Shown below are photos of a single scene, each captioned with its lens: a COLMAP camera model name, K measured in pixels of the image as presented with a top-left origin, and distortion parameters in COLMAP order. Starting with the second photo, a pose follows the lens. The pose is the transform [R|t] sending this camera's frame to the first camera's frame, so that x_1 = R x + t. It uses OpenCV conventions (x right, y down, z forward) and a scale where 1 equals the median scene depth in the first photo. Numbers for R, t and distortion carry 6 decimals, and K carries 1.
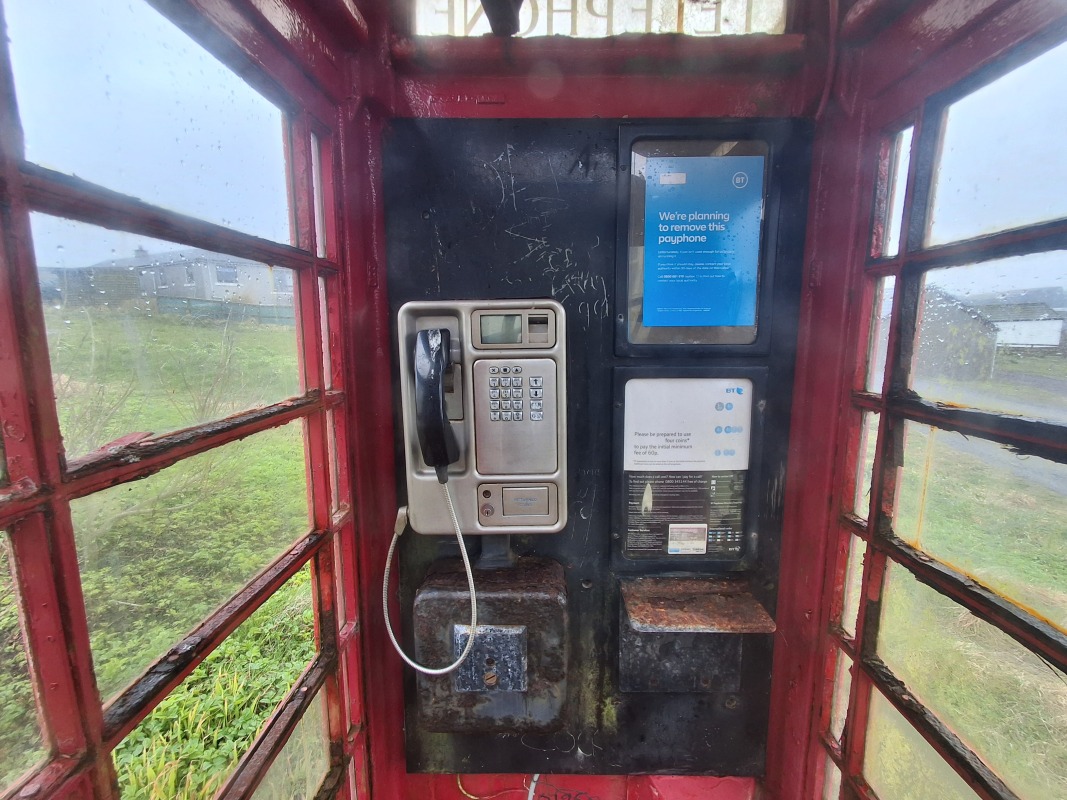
lens RADIAL K [[488.3, 0, 533.2], [0, 488.3, 398.4], [0, 0, 1]] dist [-0.000622, 0.001439]
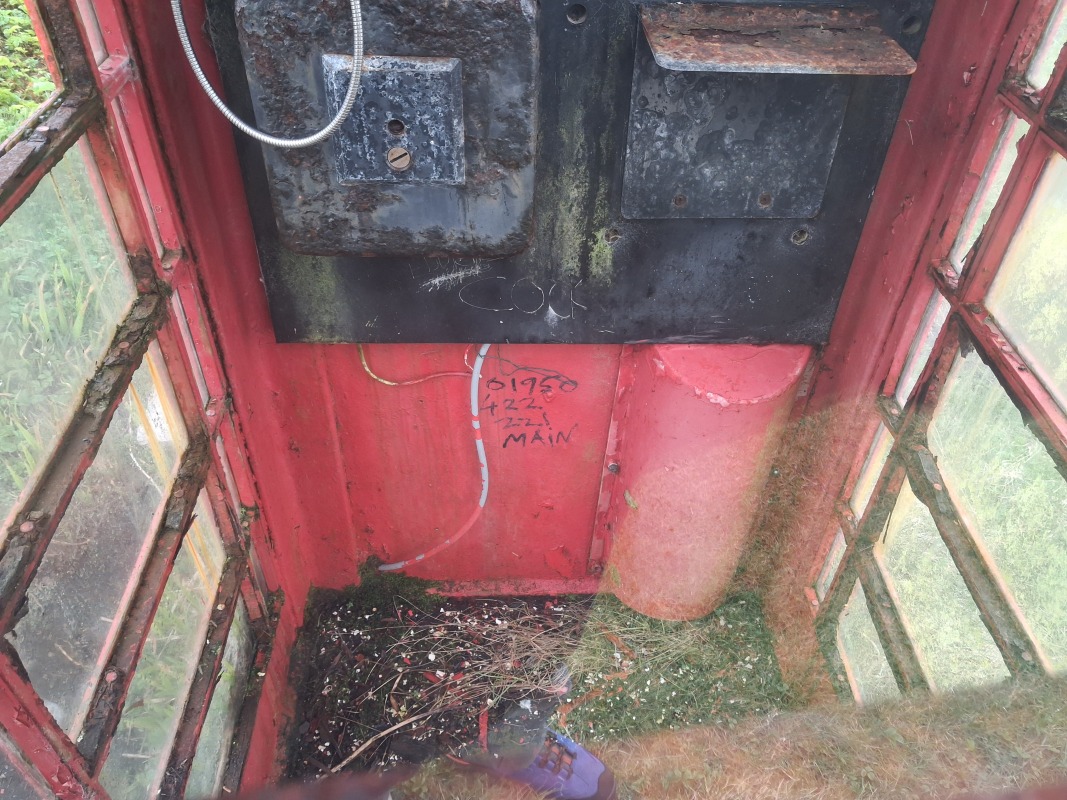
lens RADIAL K [[849.0, 0, 537.9], [0, 849.0, 401.3], [0, 0, 1]] dist [0.013798, -0.042388]
pose [[0.997212, -0.020839, 0.071654, -0.004003], [-0.022665, 0.830272, 0.556898, 0.237514], [-0.071097, -0.556969, 0.827484, 0.027225]]
